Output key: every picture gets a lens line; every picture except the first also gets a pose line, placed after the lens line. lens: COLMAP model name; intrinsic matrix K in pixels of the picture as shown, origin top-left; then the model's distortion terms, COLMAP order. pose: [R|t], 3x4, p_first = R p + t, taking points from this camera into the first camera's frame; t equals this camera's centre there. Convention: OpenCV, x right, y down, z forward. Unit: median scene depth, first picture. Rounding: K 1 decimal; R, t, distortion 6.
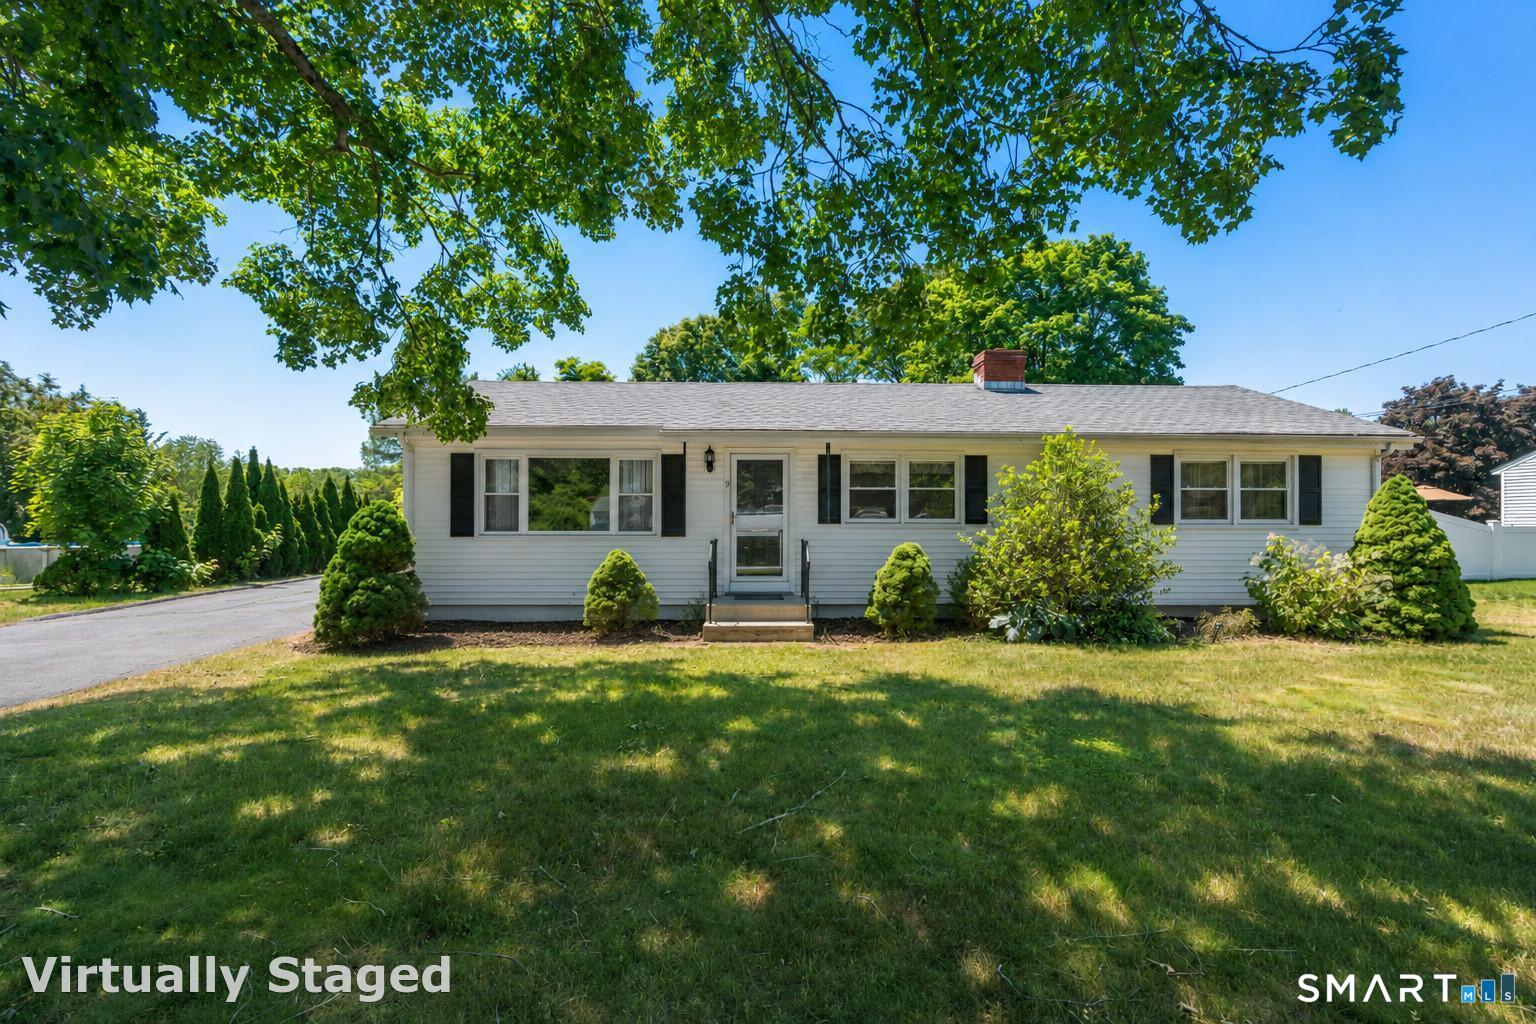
lens RADIAL K [[669.0, 0, 766.1], [0, 669.0, 524.1], [0, 0, 1]] dist [-0.007795, 0.001123]
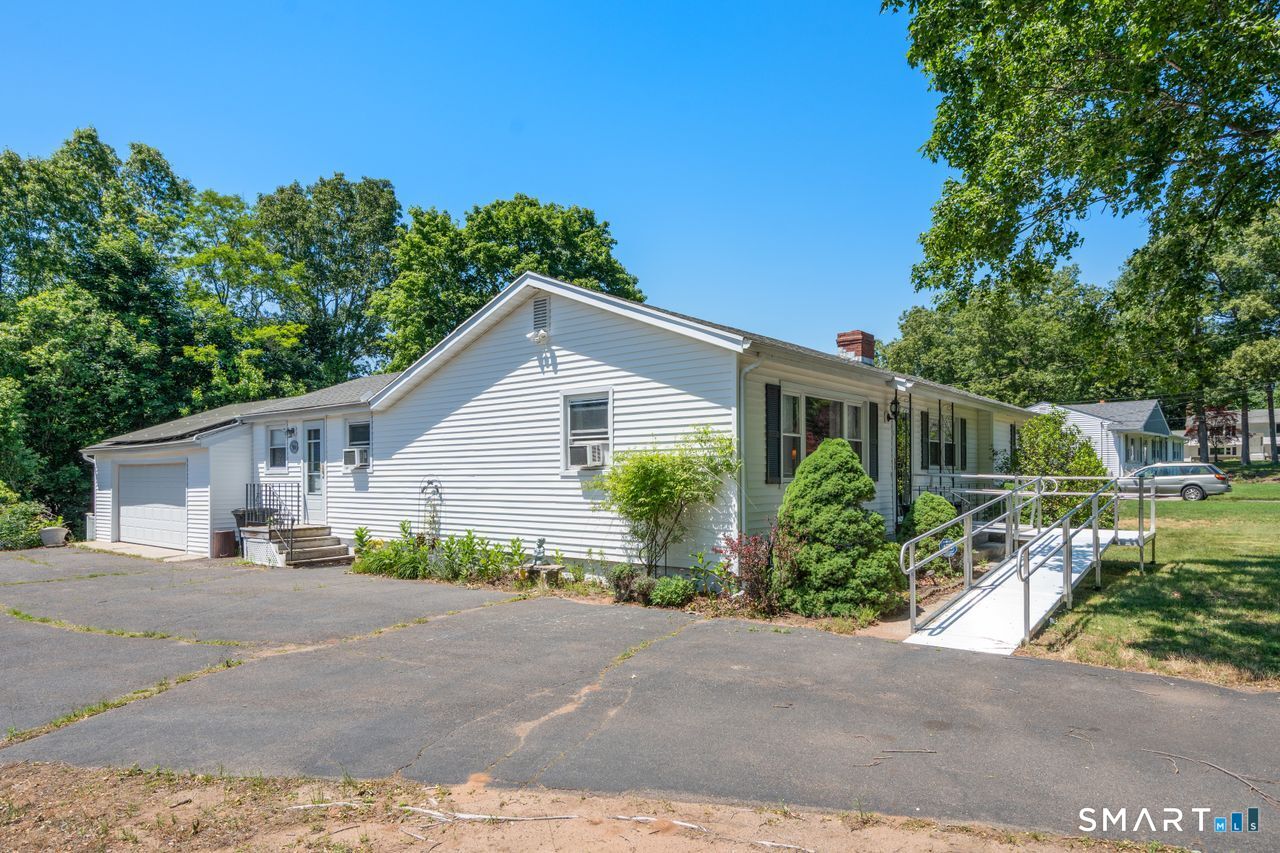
lens RADIAL K [[734.7, 0, 630.3], [0, 734.7, 491.7], [0, 0, 1]] dist [0.001725, -0.000114]
pose [[0.664374, -0.022596, 0.747059, -1.239168], [0.011686, 0.999735, 0.019846, 0.007769], [-0.747309, -0.004455, 0.664462, 0.519882]]
